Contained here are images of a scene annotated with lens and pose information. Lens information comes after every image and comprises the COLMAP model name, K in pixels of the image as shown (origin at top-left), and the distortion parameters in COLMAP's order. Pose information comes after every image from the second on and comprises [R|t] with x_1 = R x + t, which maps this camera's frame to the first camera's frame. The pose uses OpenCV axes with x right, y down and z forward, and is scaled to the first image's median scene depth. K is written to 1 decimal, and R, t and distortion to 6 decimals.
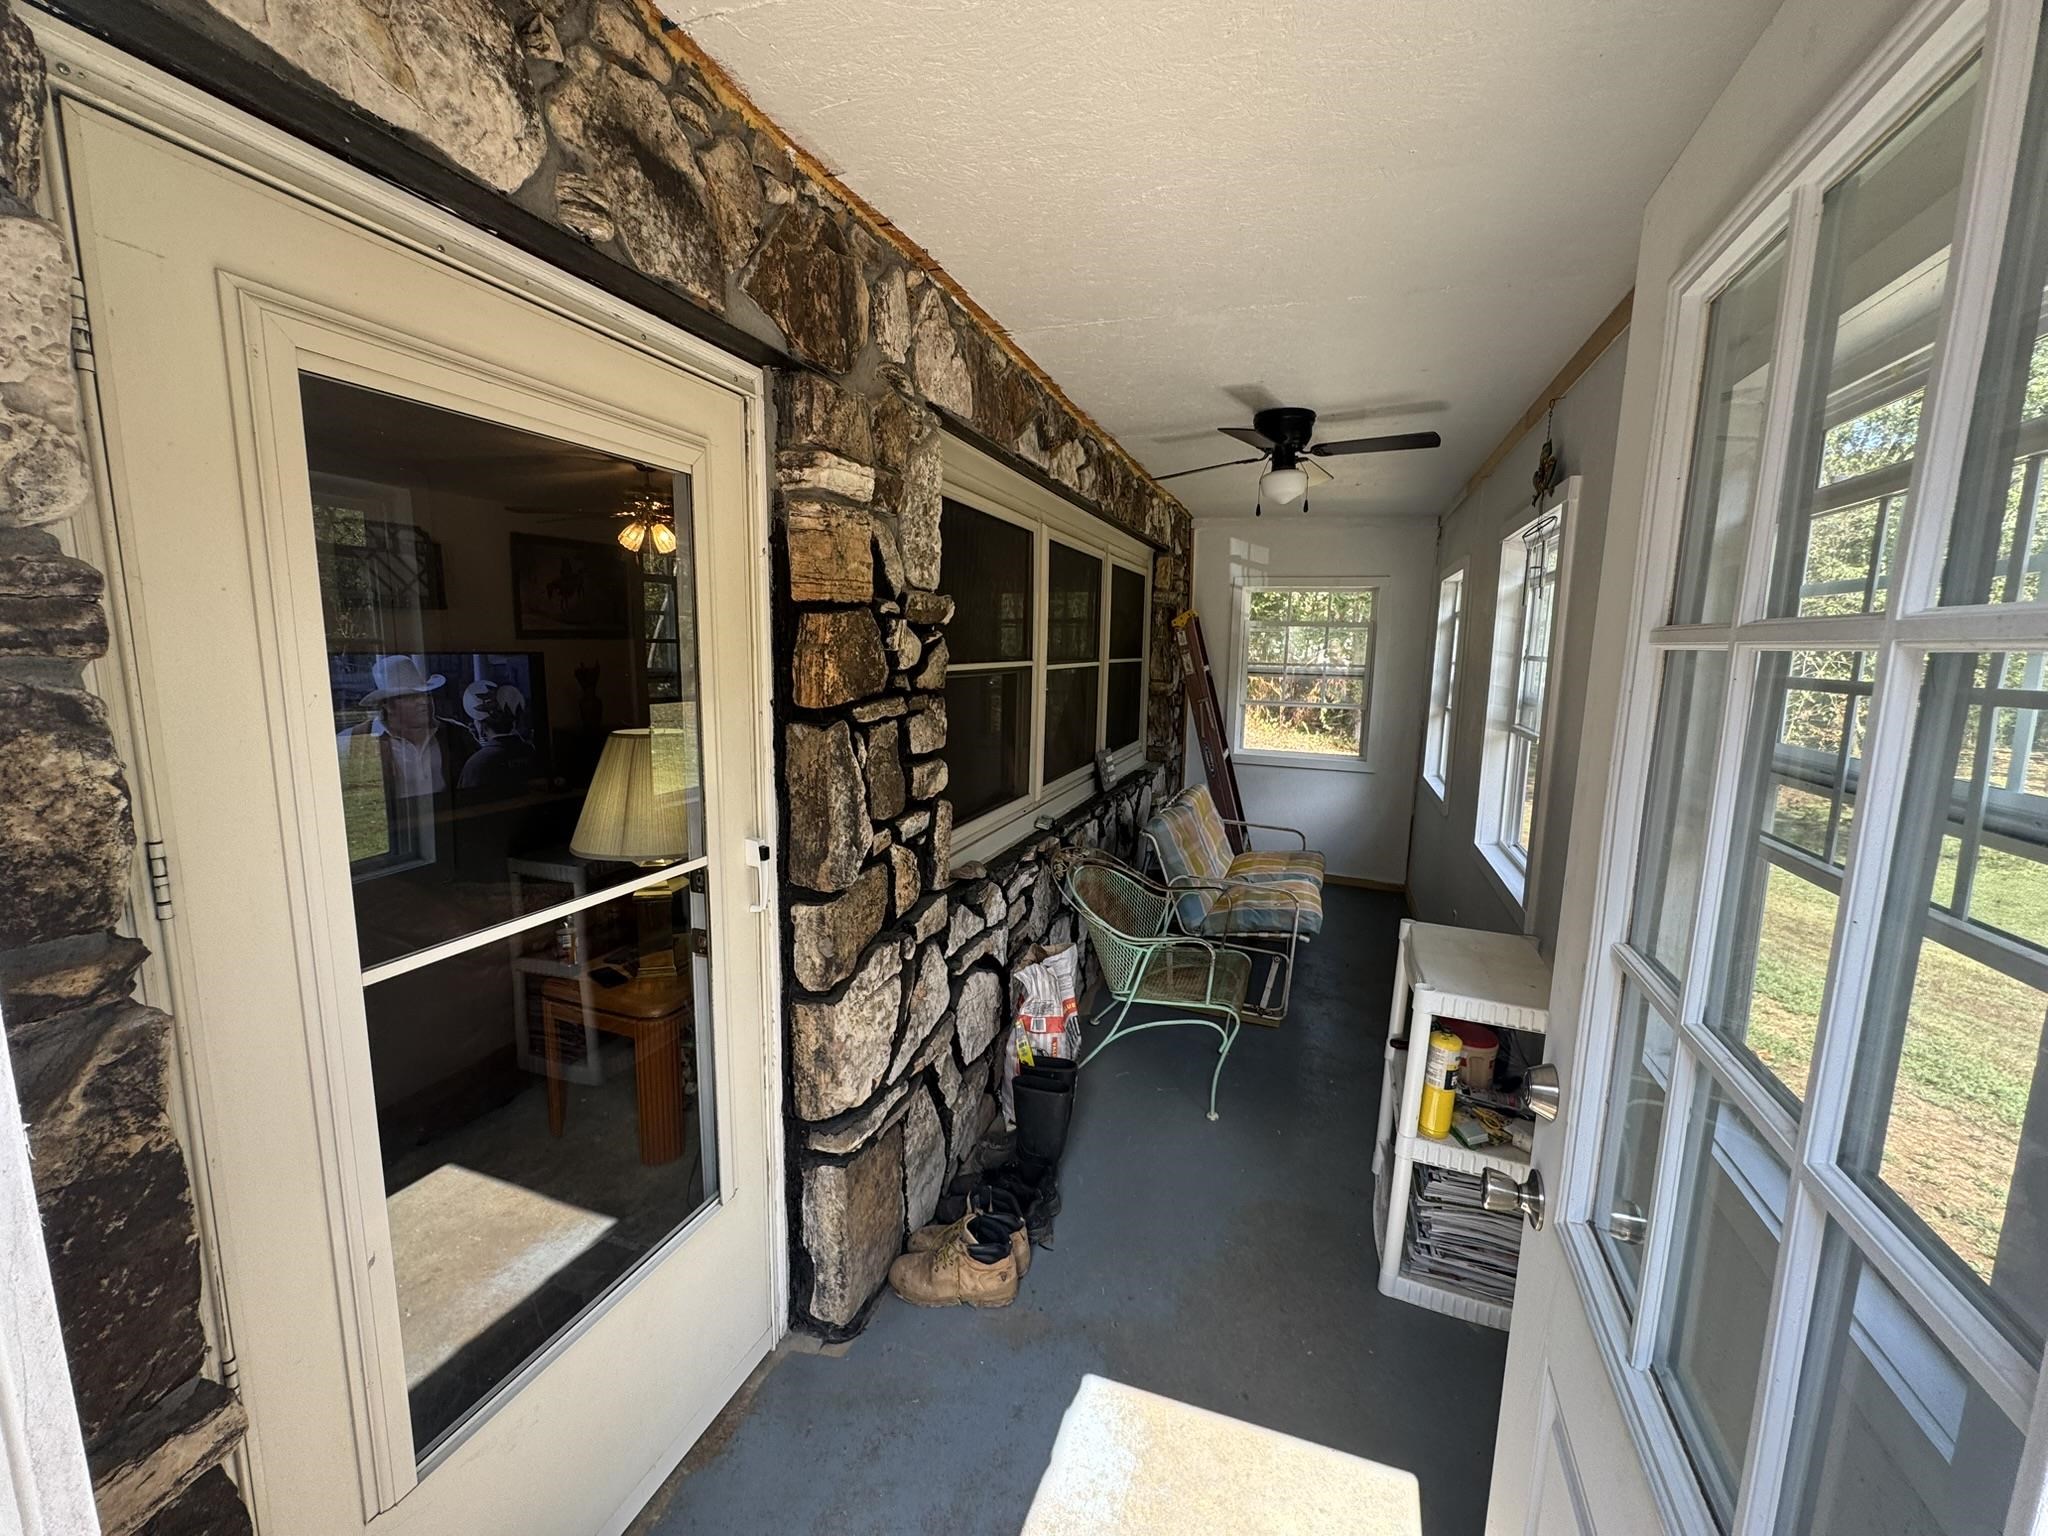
lens RADIAL K [[826.8, 0, 1024.0], [0, 826.8, 768.0], [0, 0, 1]] dist [0.000815, -0.000013]
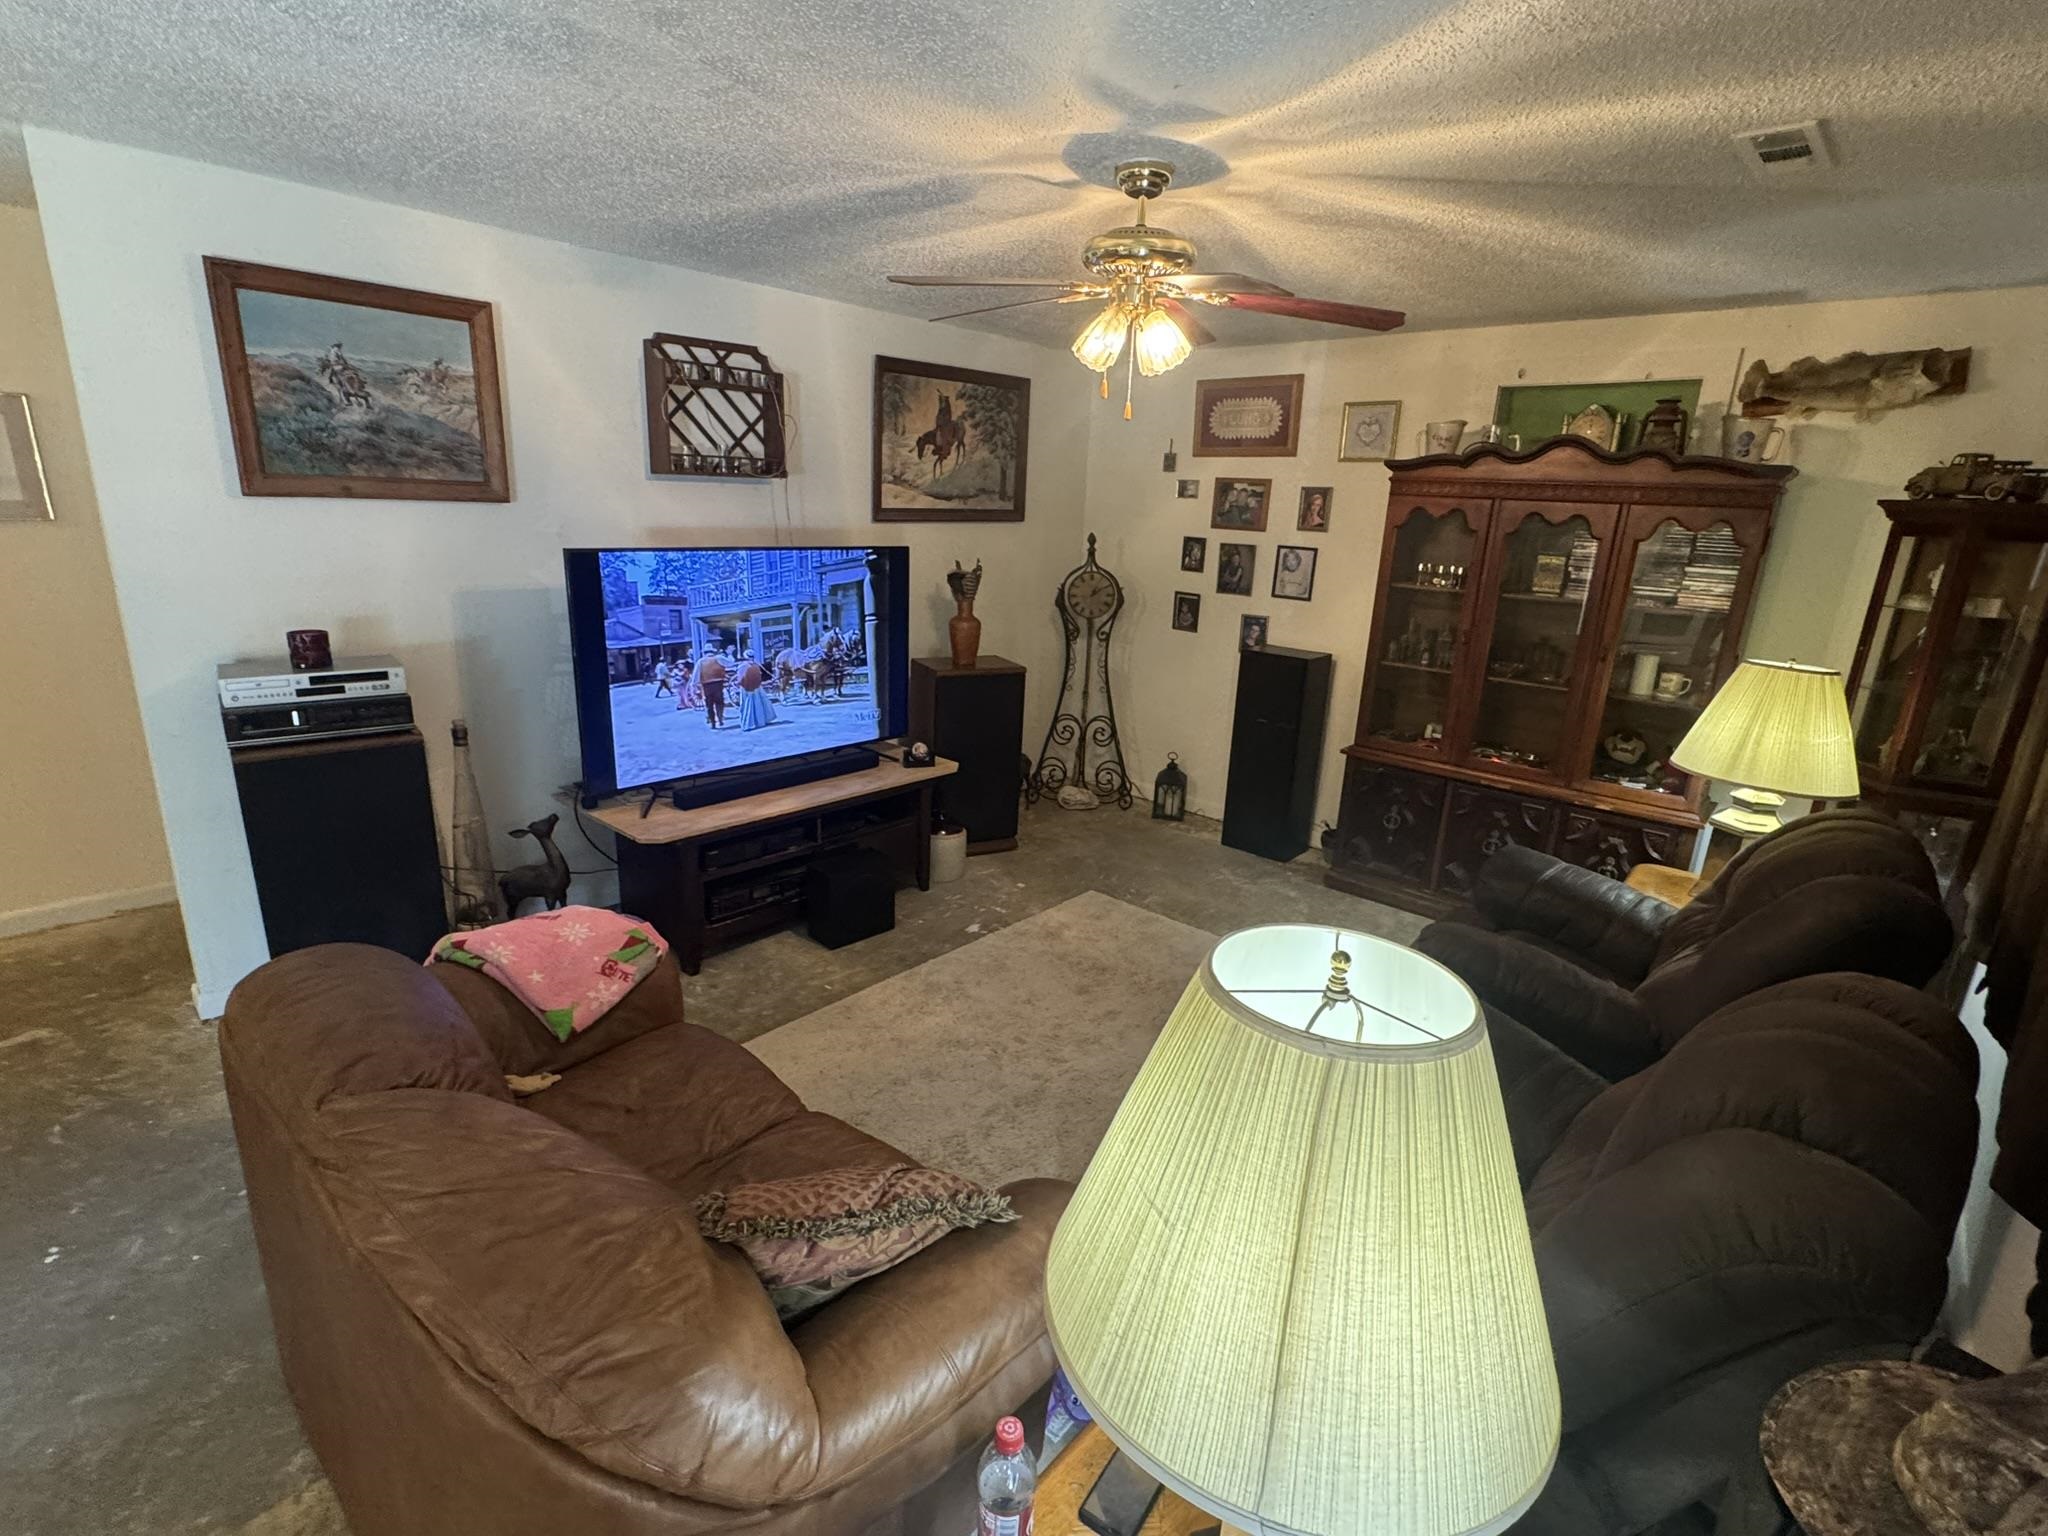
lens RADIAL K [[957.2, 0, 1024.0], [0, 957.2, 768.0], [0, 0, 1]] dist [0.000312, 0.000021]
pose [[0.929286, 0.119102, -0.349632, -0.215016], [-0.077284, 0.988331, 0.131263, -0.073614], [0.361185, -0.094960, 0.927646, 0.320199]]
